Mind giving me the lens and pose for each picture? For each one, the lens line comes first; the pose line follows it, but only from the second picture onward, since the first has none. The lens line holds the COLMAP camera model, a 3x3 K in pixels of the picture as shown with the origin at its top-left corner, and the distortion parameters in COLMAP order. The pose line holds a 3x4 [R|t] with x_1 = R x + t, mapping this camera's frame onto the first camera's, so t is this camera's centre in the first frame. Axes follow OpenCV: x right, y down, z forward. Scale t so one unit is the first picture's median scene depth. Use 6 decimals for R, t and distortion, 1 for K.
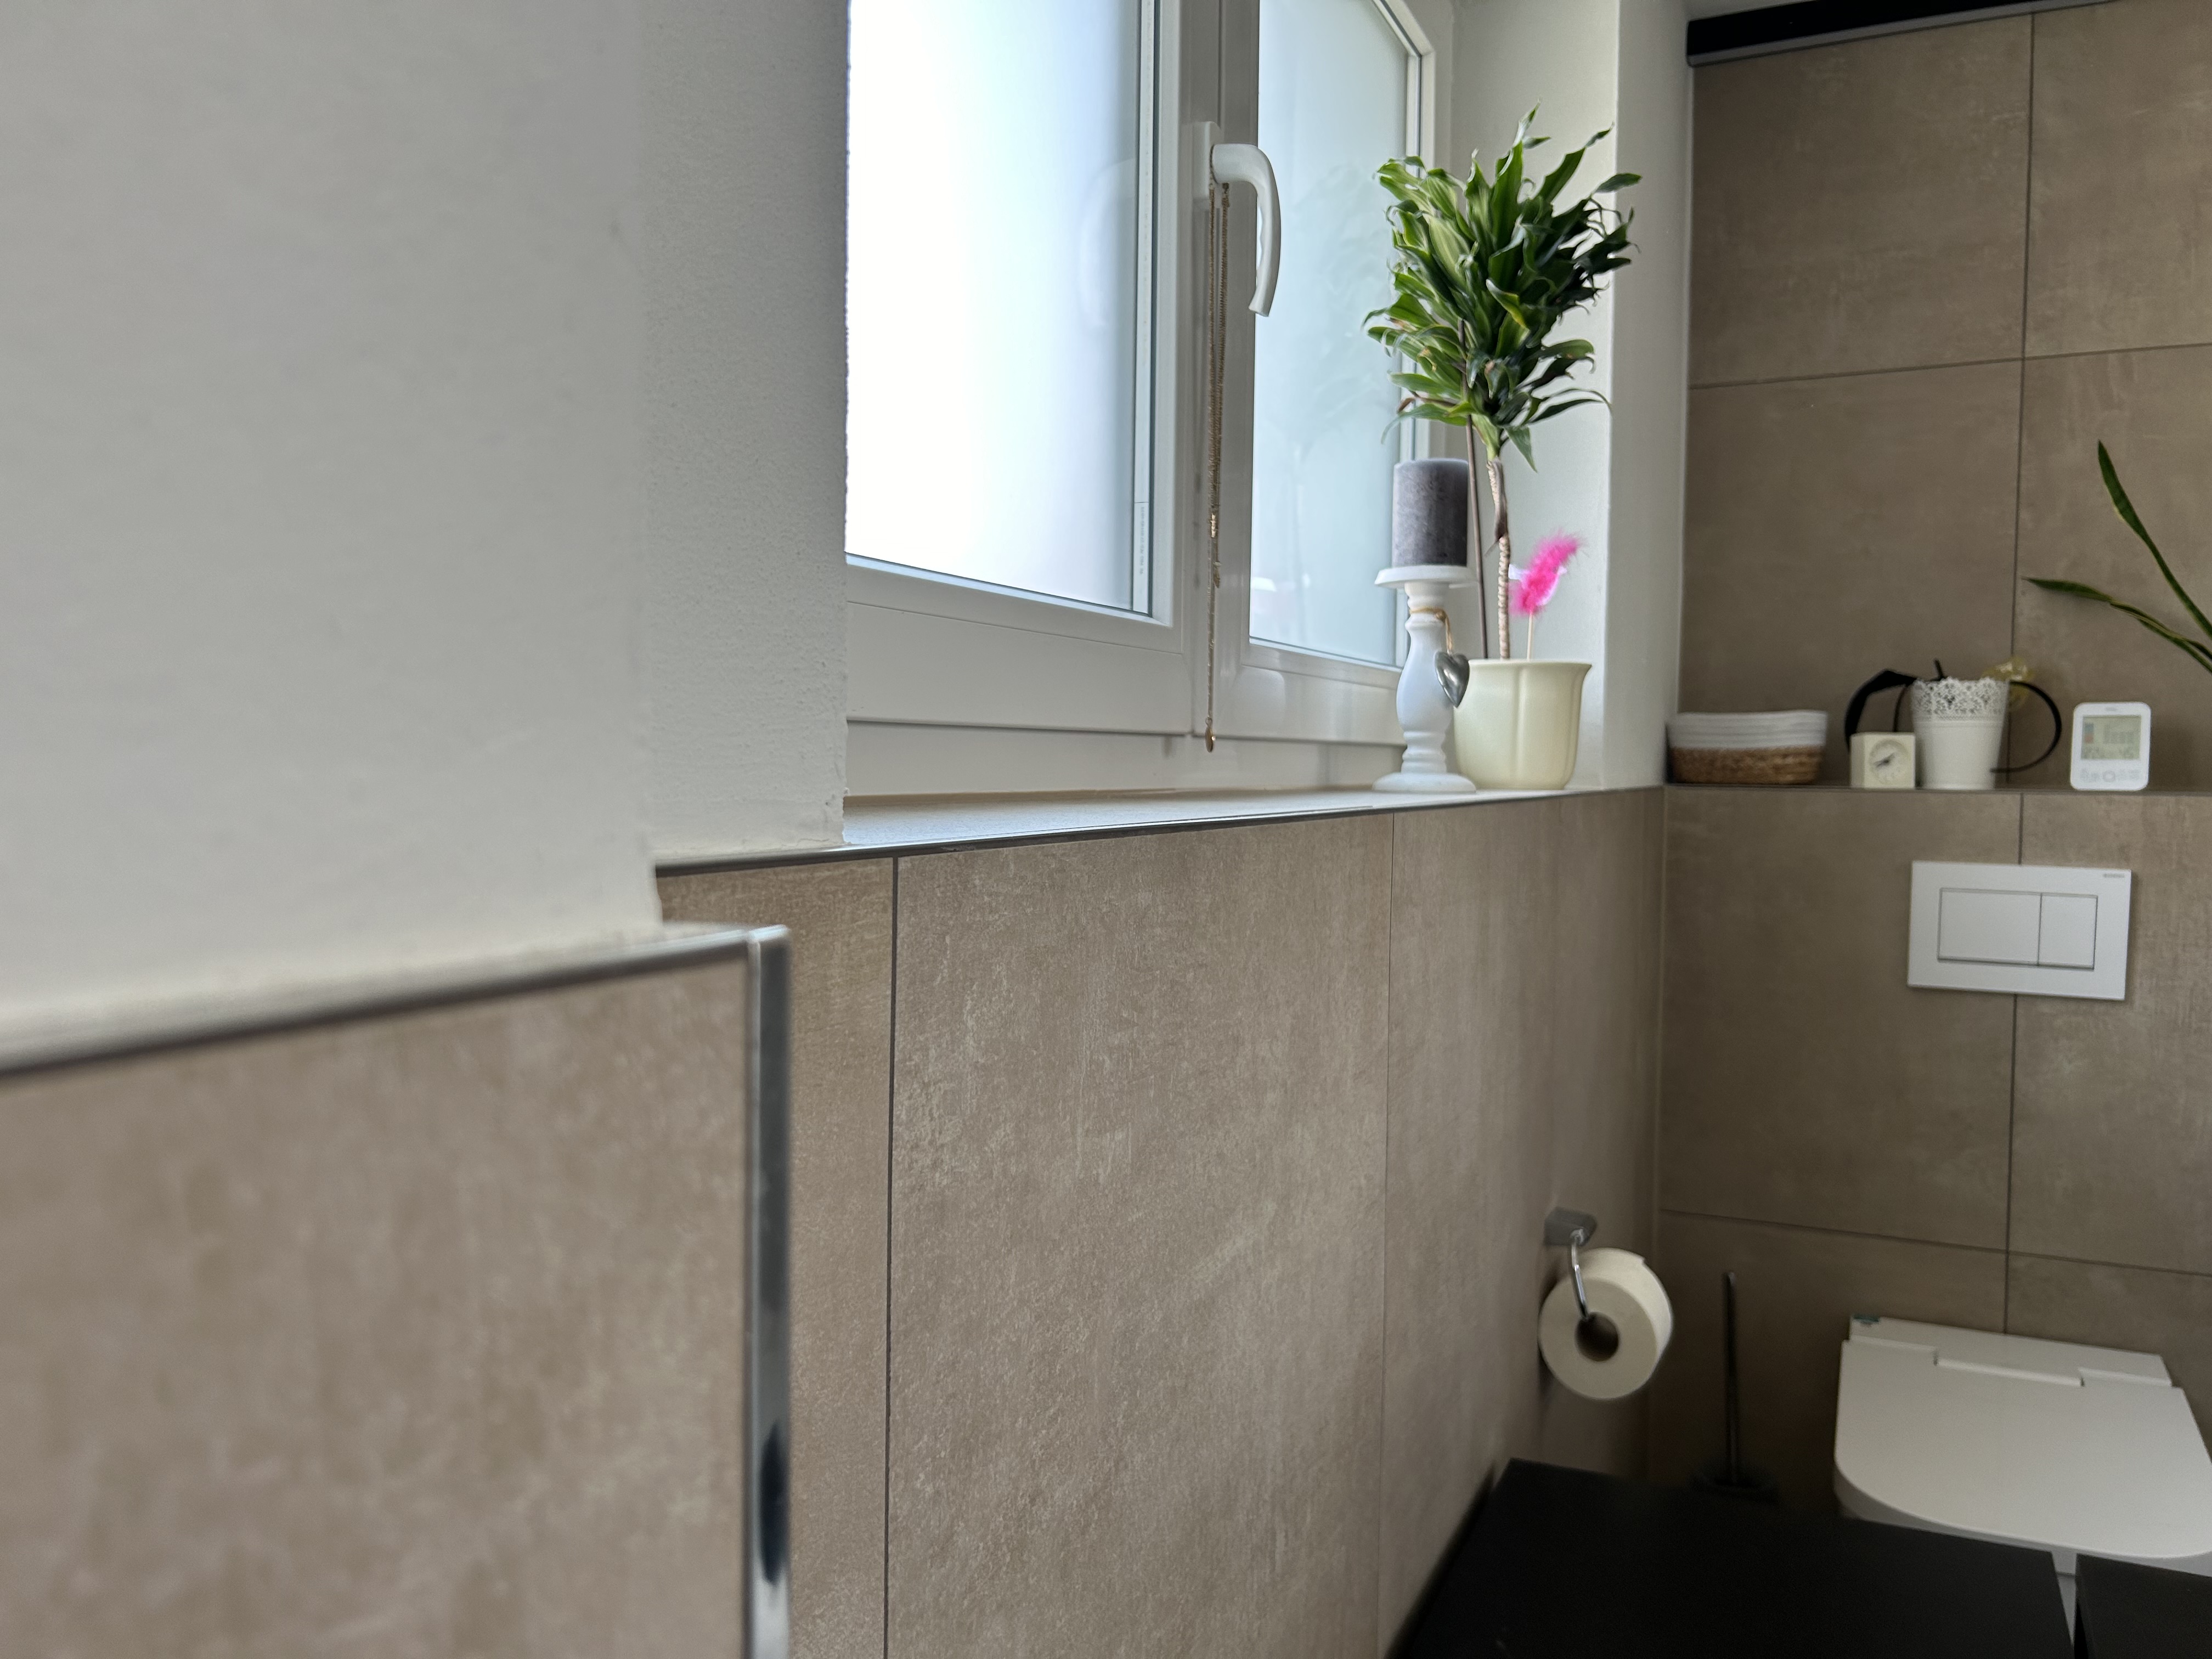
lens RADIAL K [[1673.1, 0, 1101.9], [0, 1673.1, 844.2], [0, 0, 1]] dist [0.037404, -0.043260]
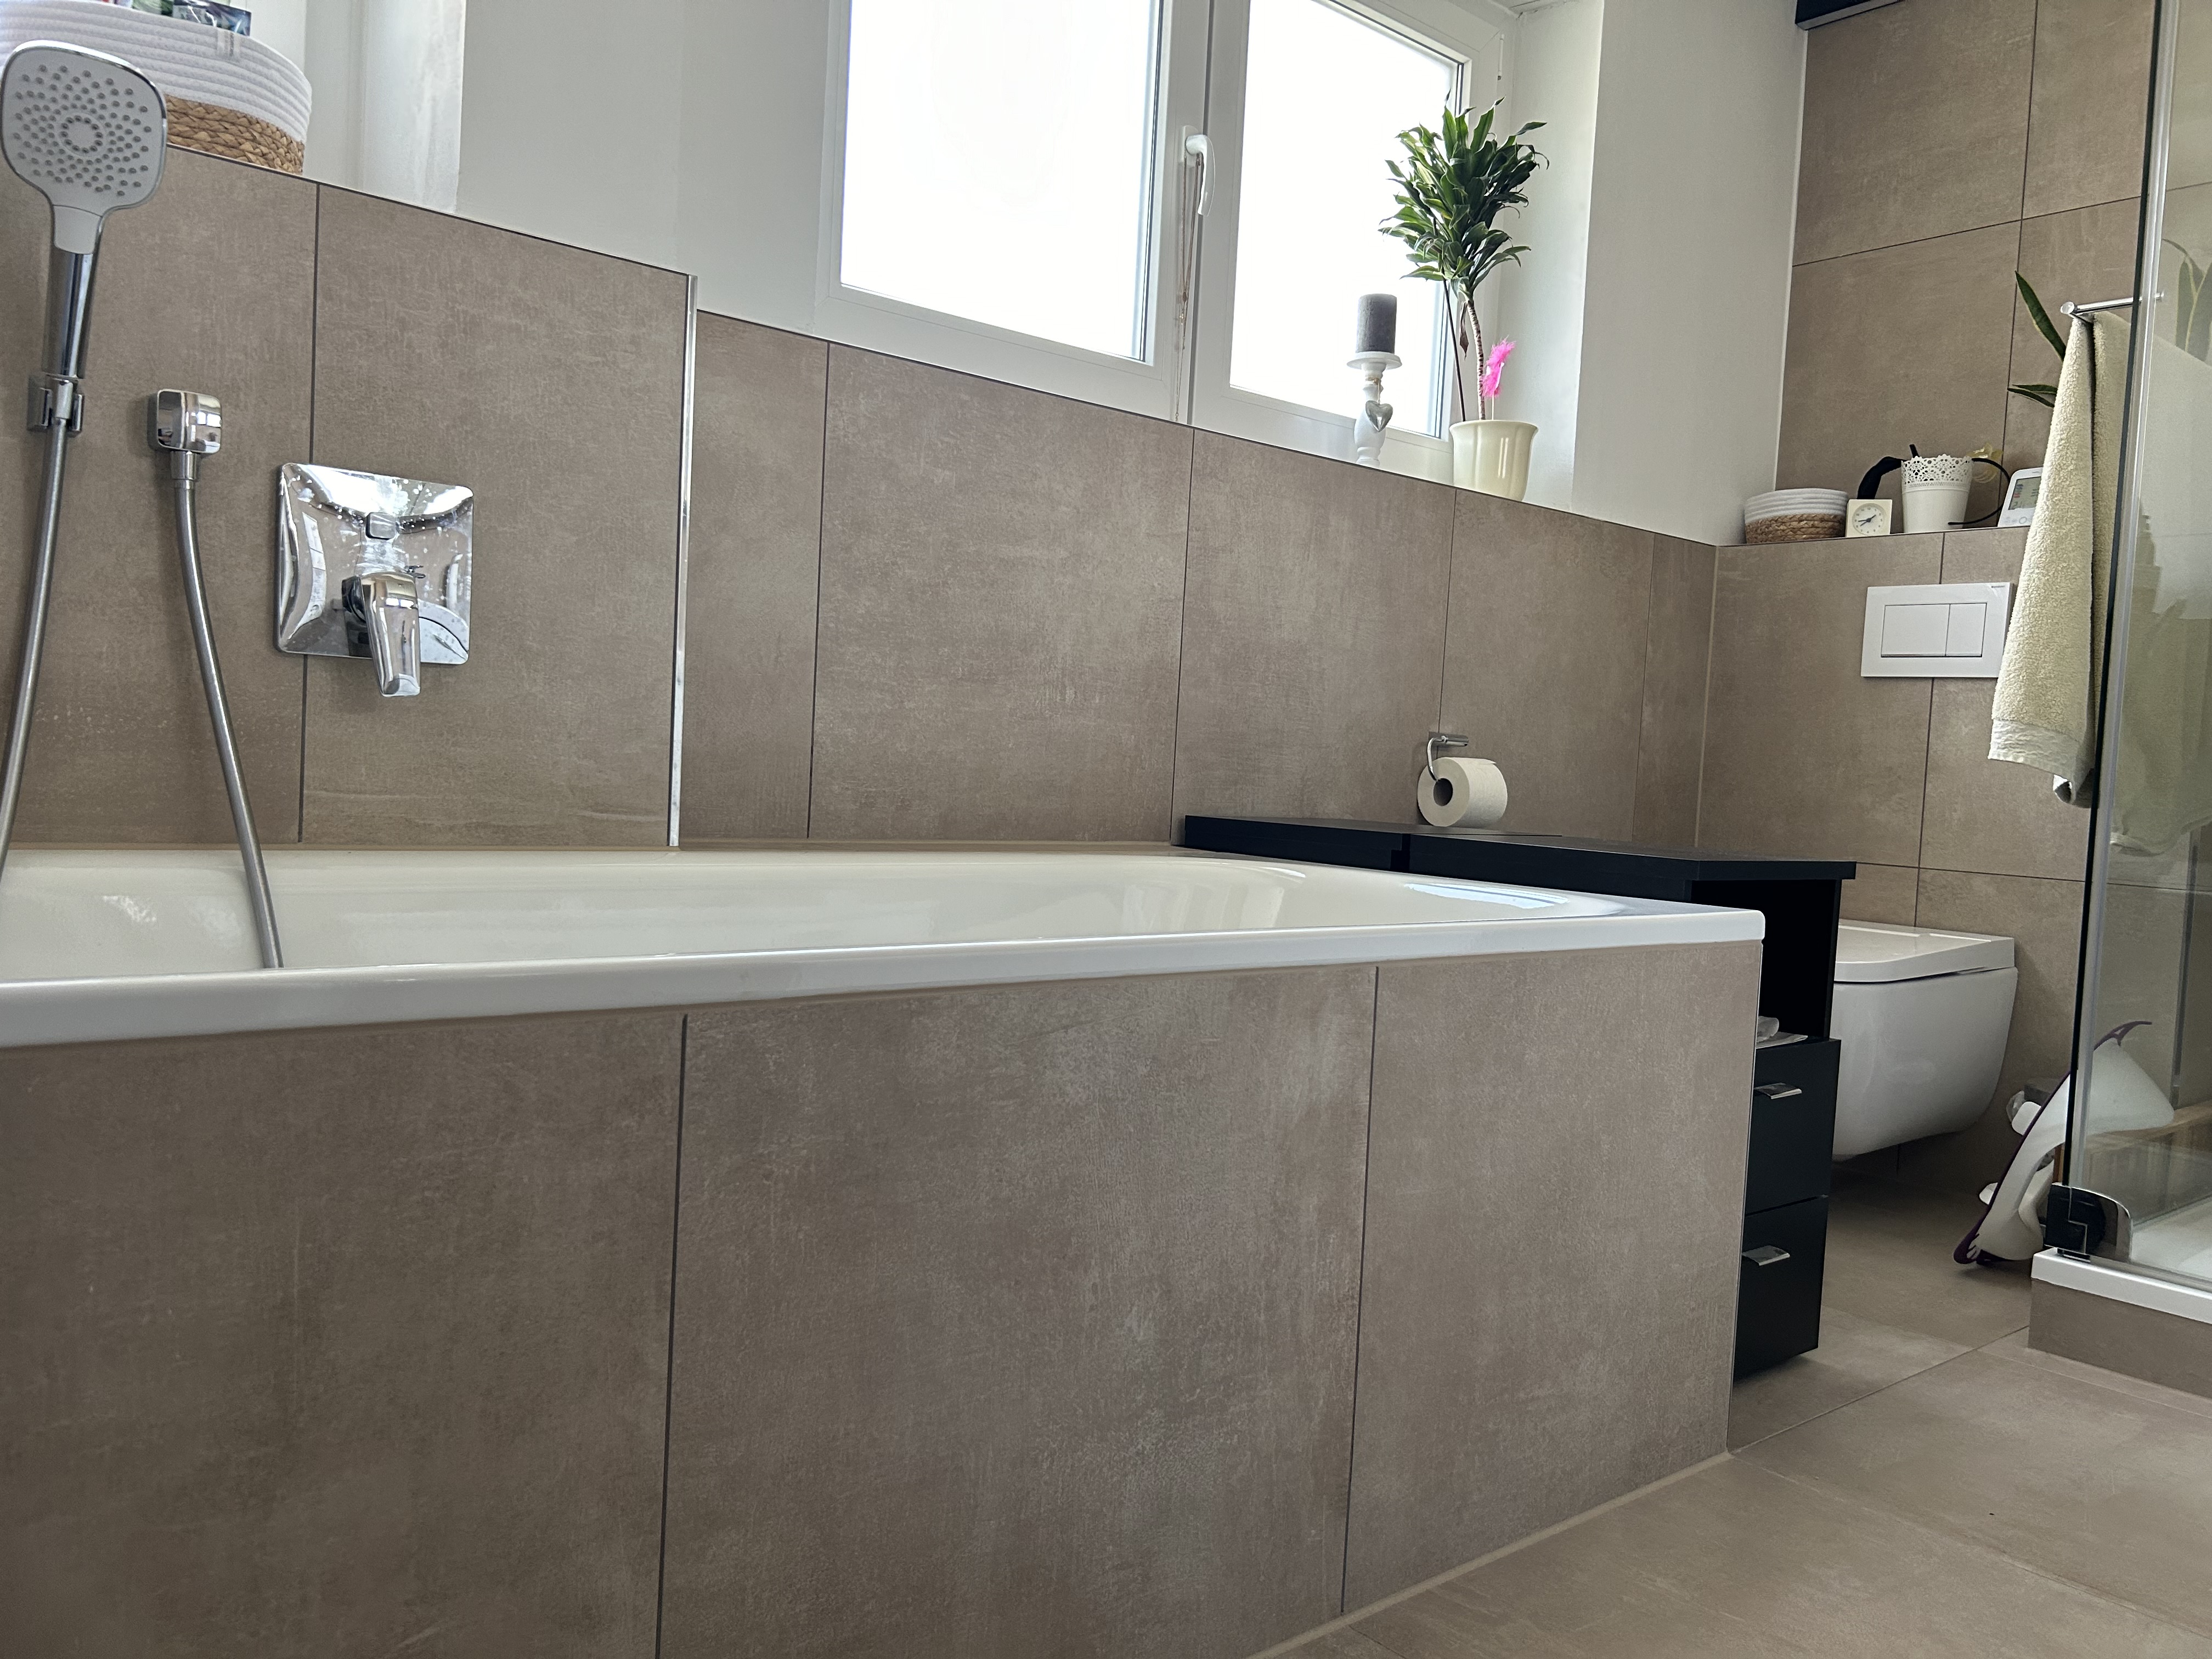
lens RADIAL K [[1673.1, 0, 1114.4], [0, 1673.1, 854.5], [0, 0, 1]] dist [0.037404, -0.043260]
pose [[0.906252, 0.063011, -0.418016, 0.666446], [-0.066838, 0.997749, 0.005496, 0.344698], [0.417421, 0.022959, 0.908423, -0.676008]]
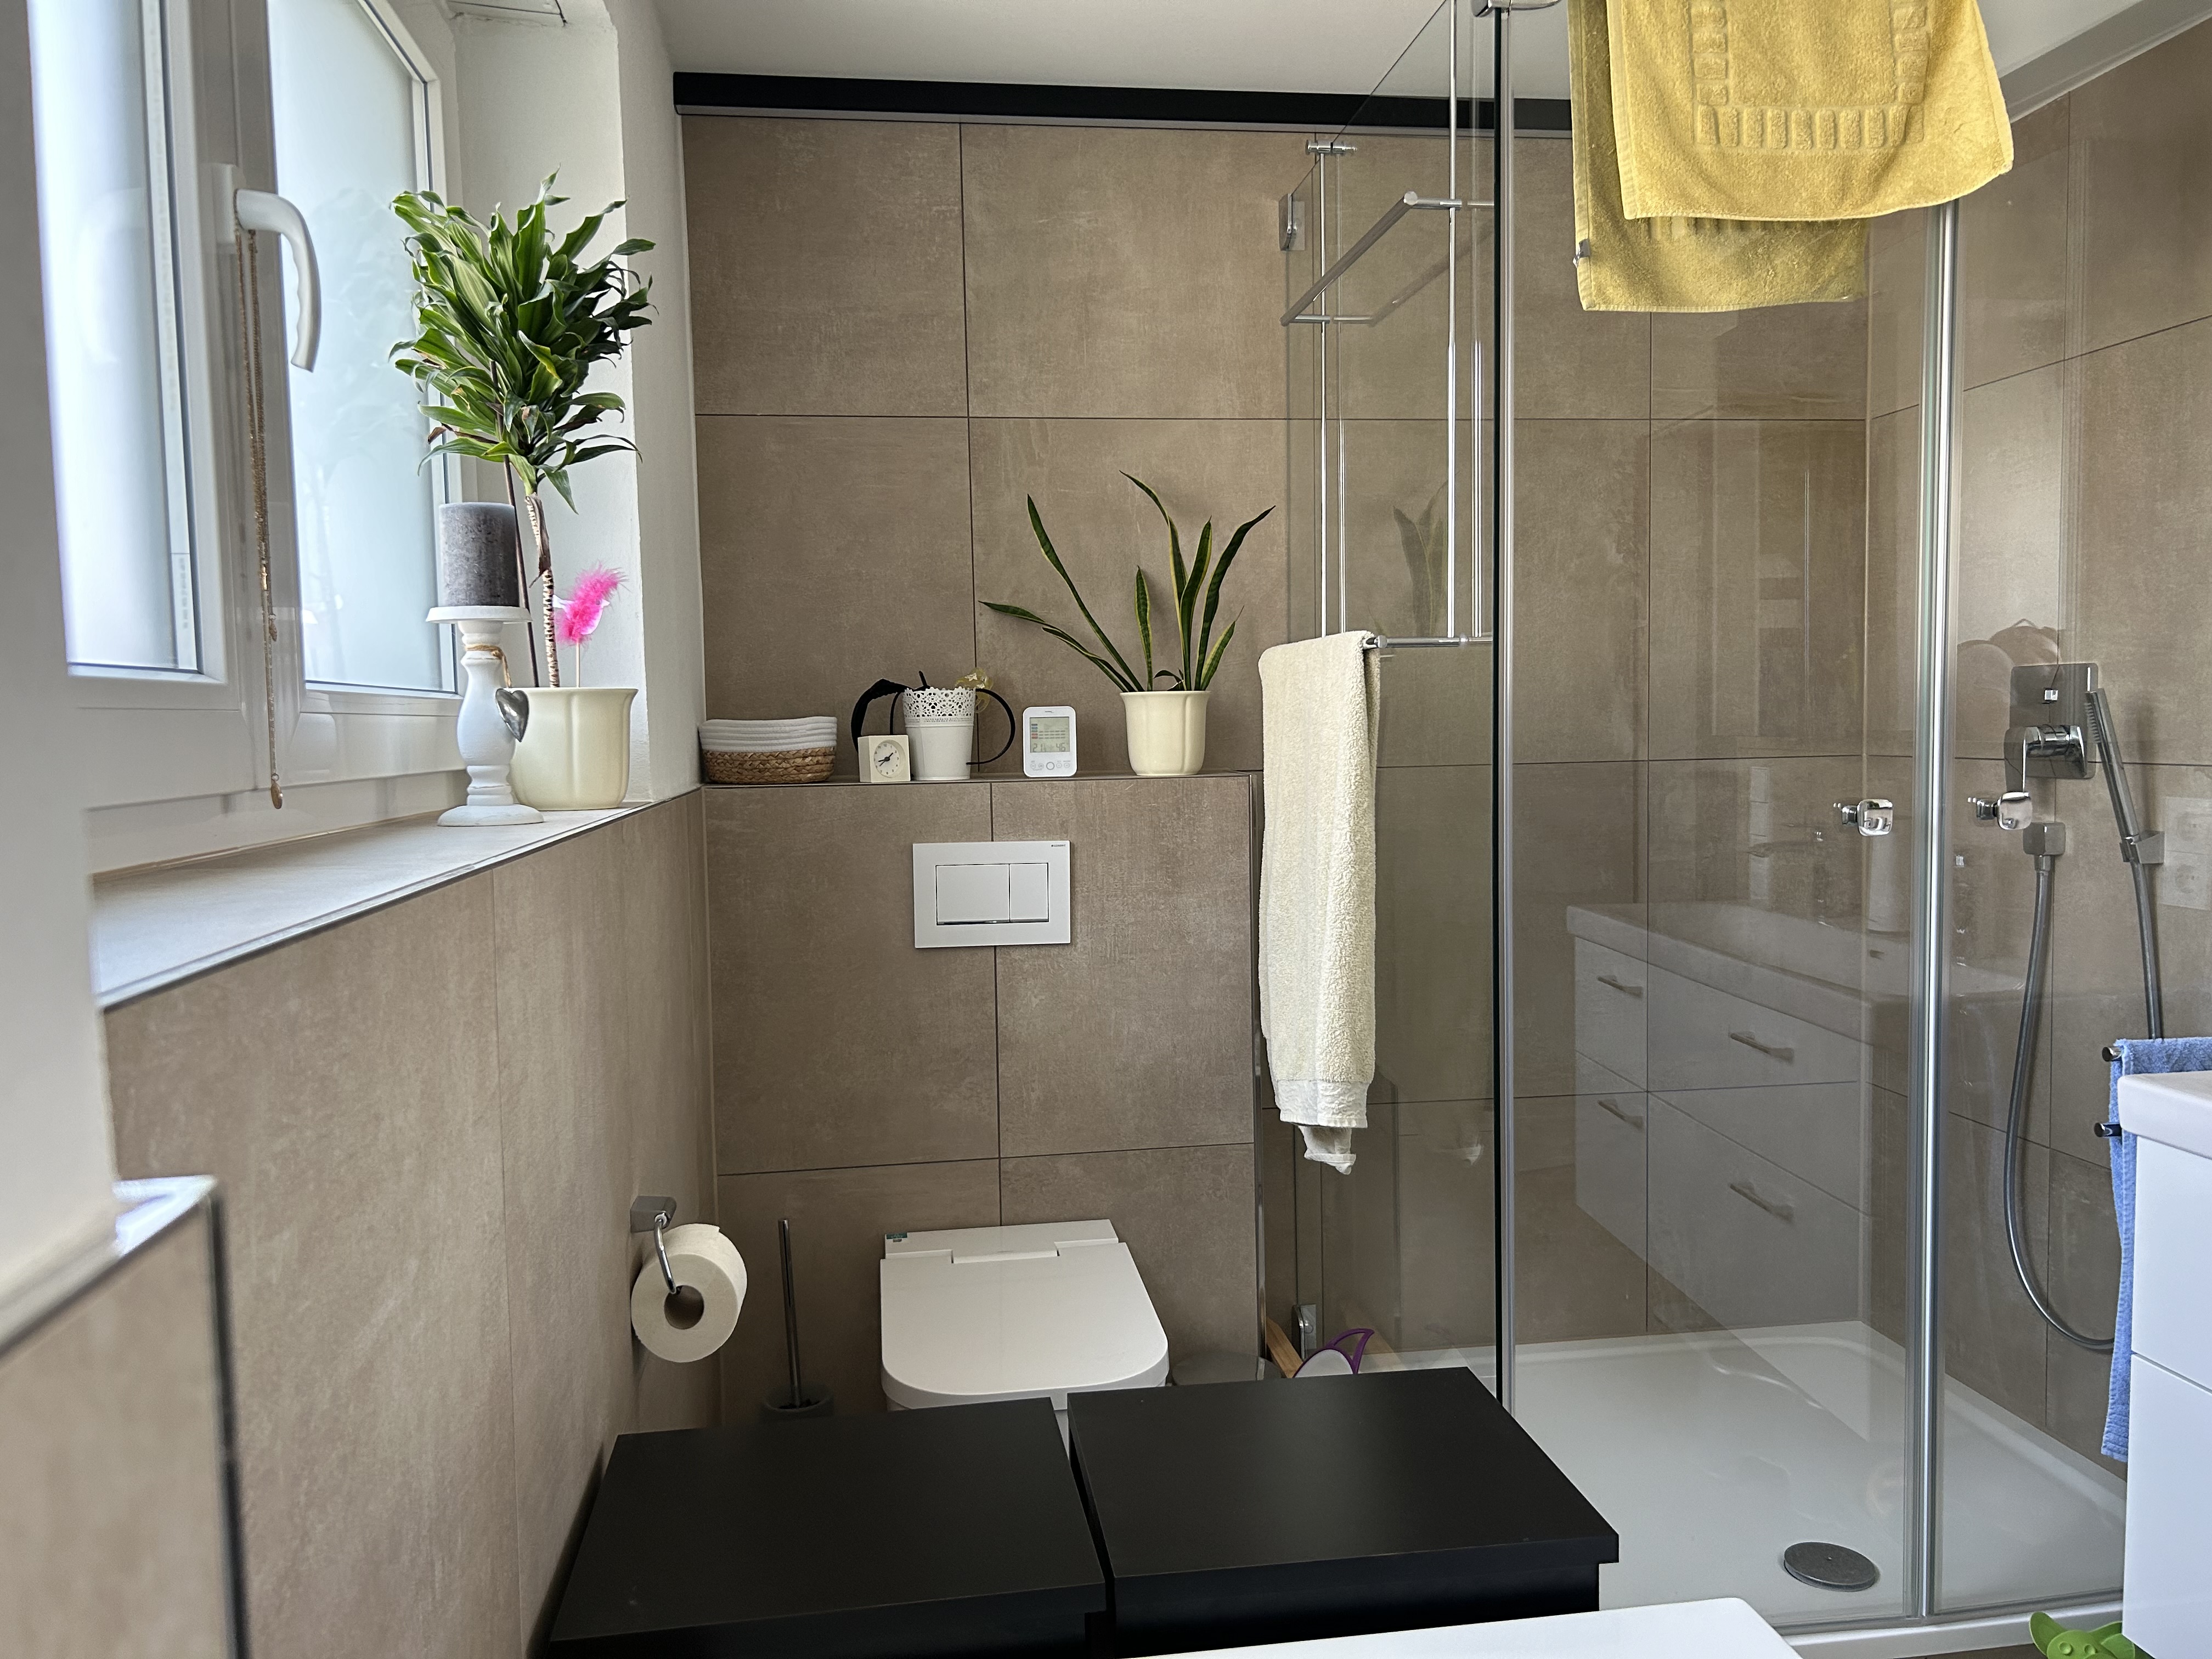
lens RADIAL K [[1673.1, 0, 1123.1], [0, 1673.1, 846.2], [0, 0, 1]] dist [0.037404, -0.043260]
pose [[0.832481, -0.066496, 0.550049, -0.050660], [0.053057, 0.997777, 0.040323, -0.036038], [-0.551508, -0.004384, 0.834158, -0.073451]]
